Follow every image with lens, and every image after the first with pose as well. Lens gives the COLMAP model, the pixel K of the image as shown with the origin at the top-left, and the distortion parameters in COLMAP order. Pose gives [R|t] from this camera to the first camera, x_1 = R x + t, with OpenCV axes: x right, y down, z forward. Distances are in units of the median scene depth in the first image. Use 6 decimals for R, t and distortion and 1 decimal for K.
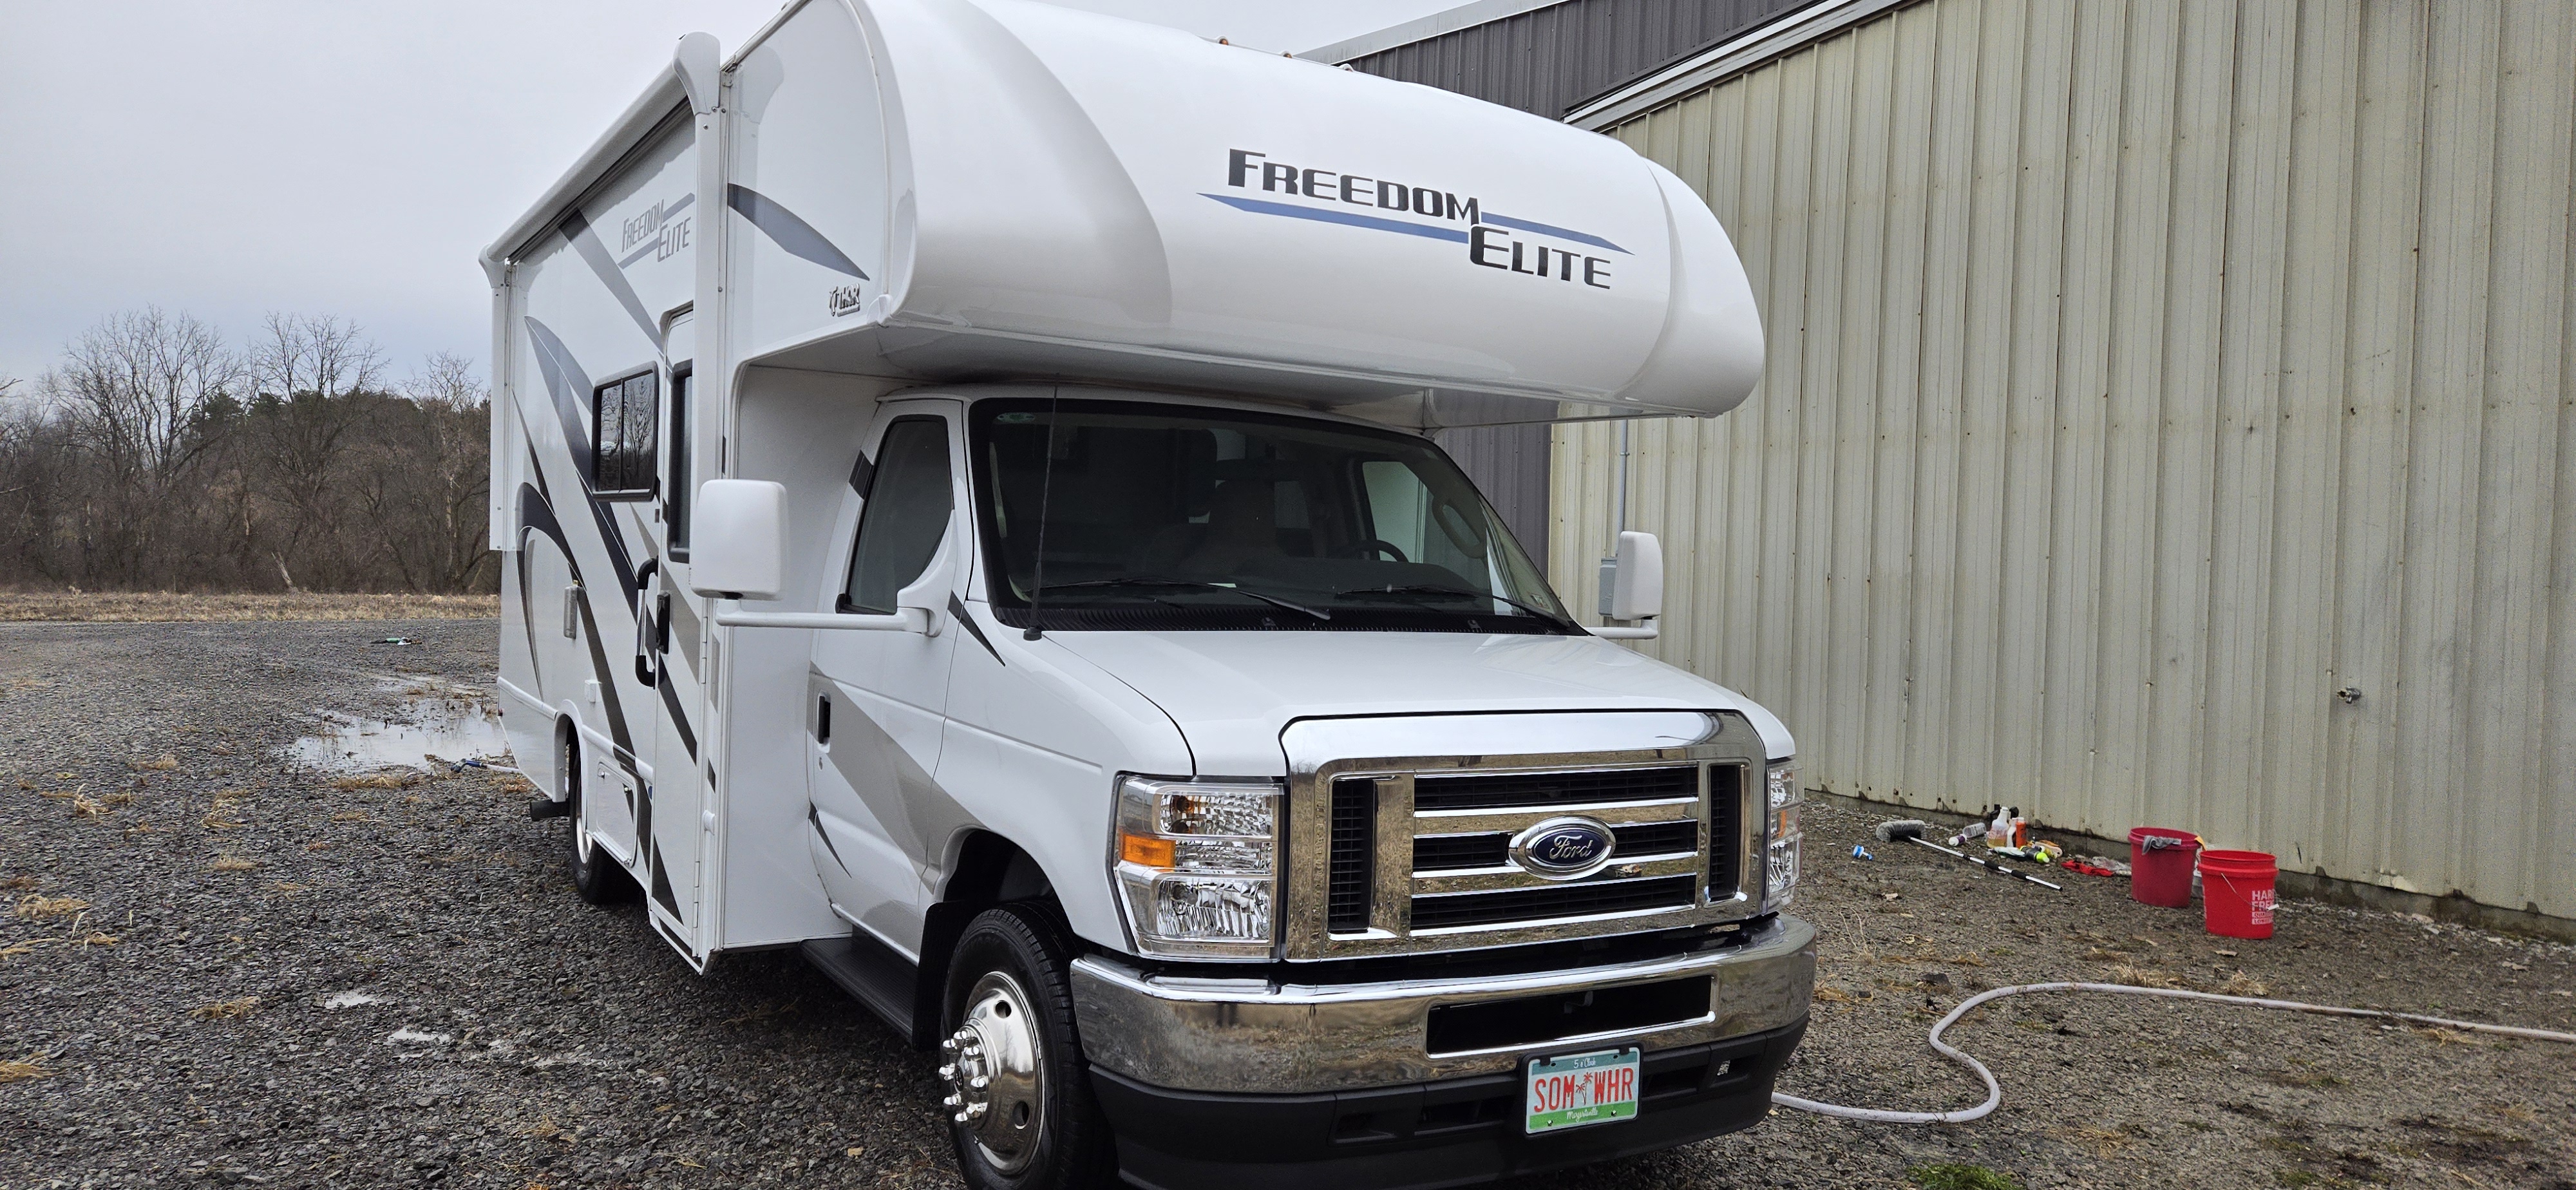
lens RADIAL K [[1727.1, 0, 1288.6], [0, 1727.1, 594.6], [0, 0, 1]] dist [0.000117, -0.000420]
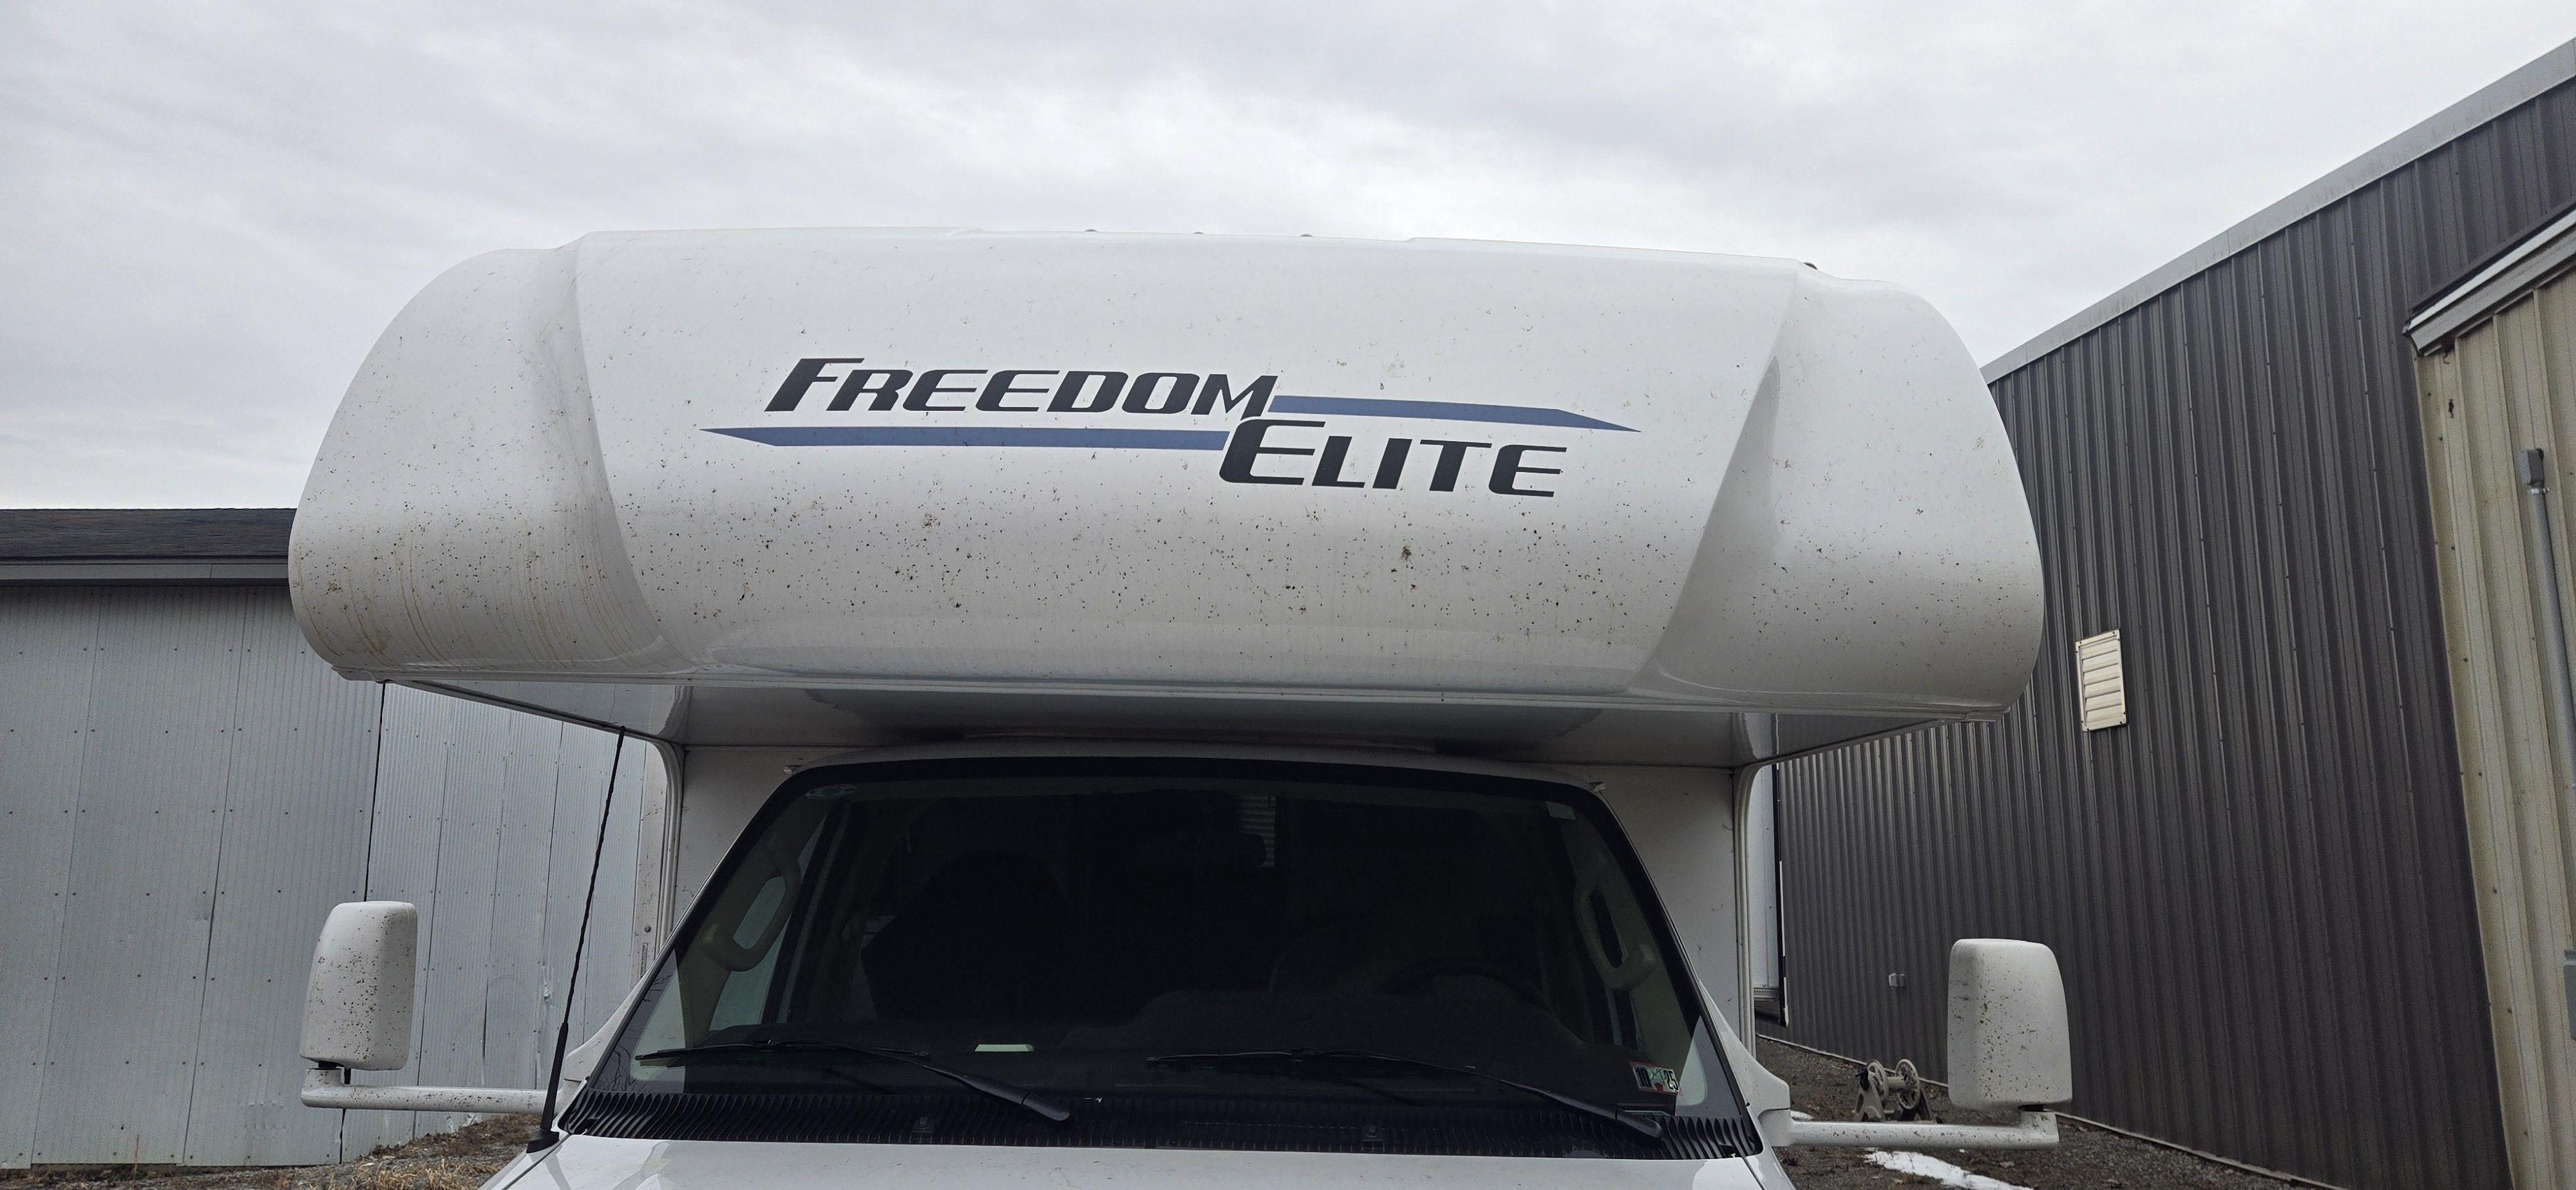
lens RADIAL K [[1727.1, 0, 1285.7], [0, 1727.1, 595.9], [0, 0, 1]] dist [0.000117, -0.000420]
pose [[0.862956, -0.116159, -0.491745, 0.396861], [0.007775, 0.976154, -0.216940, -0.030776], [0.505219, 0.183386, 0.843281, 0.532559]]
